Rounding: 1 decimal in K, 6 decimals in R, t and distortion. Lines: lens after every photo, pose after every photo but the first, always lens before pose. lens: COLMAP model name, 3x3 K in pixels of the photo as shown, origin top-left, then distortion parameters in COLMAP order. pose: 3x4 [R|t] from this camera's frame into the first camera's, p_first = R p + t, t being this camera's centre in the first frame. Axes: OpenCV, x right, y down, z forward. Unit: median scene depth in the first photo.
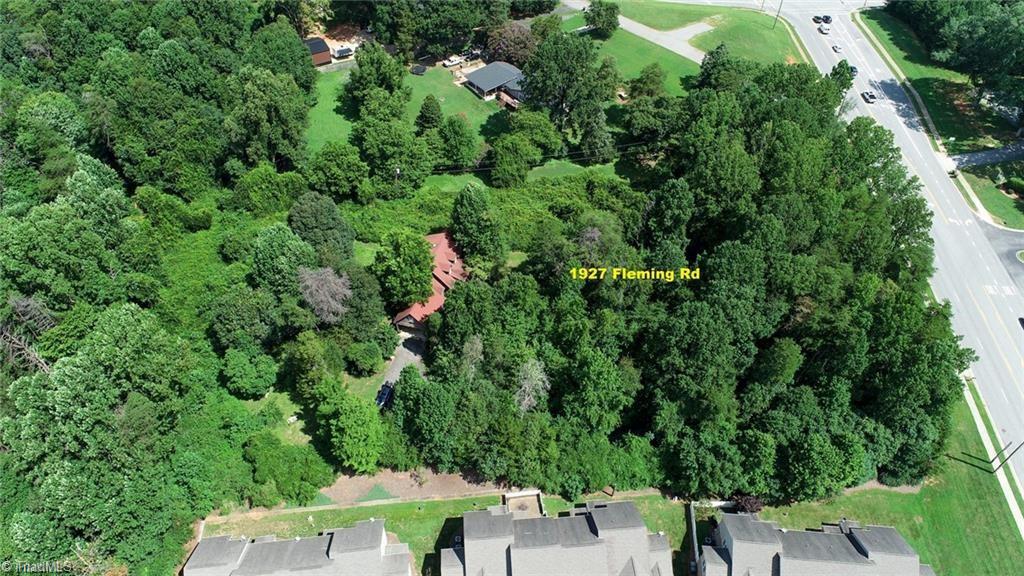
lens RADIAL K [[695.1, 0, 507.8], [0, 695.1, 299.5], [0, 0, 1]] dist [-0.014662, 0.005770]
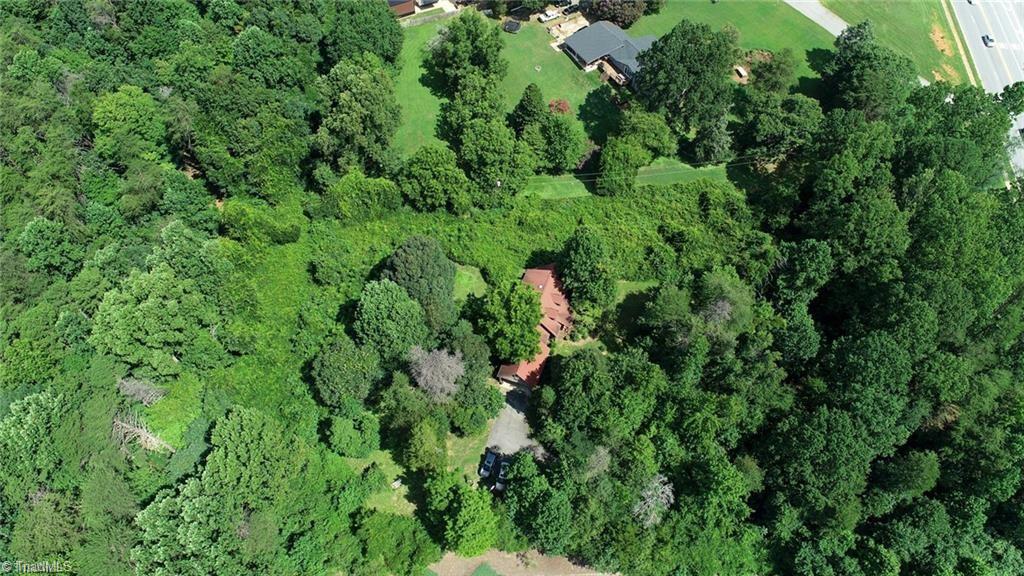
lens RADIAL K [[695.1, 0, 507.8], [0, 695.1, 299.5], [0, 0, 1]] dist [-0.014662, 0.005770]
pose [[0.997209, 0.064571, -0.037488, -0.105385], [-0.055641, 0.977478, 0.203570, -0.230657], [0.049789, -0.200916, 0.978342, 0.078106]]
